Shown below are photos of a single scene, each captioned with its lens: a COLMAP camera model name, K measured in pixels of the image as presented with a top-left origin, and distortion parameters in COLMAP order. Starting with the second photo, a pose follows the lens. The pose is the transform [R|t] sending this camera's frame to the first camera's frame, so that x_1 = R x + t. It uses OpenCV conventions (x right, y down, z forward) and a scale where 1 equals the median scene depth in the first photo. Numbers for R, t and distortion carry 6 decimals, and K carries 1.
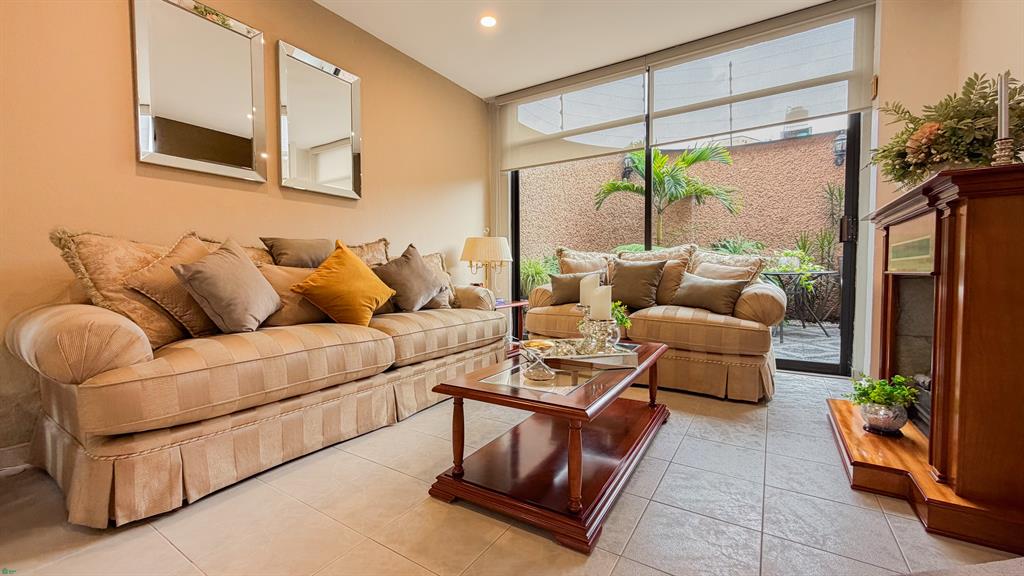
lens RADIAL K [[406.3, 0, 503.6], [0, 406.3, 288.4], [0, 0, 1]] dist [0.002422, 0.000271]
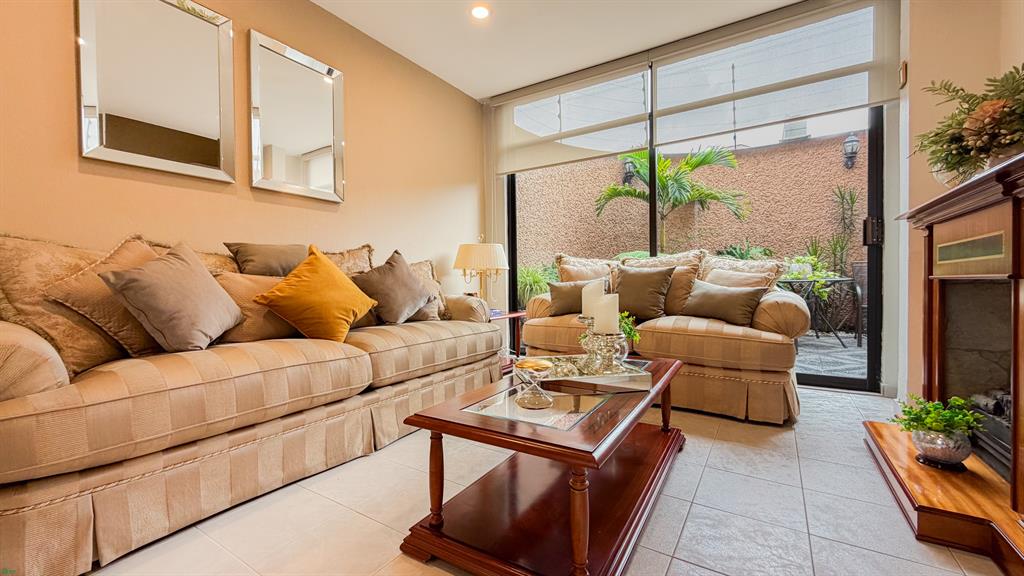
lens RADIAL K [[406.3, 0, 503.6], [0, 406.3, 288.4], [0, 0, 1]] dist [0.002422, 0.000271]
pose [[0.999984, -0.005720, -0.000166, 0.017232], [0.005714, 0.999672, -0.024967, 0.001530], [0.000308, 0.024966, 0.999688, 0.109902]]
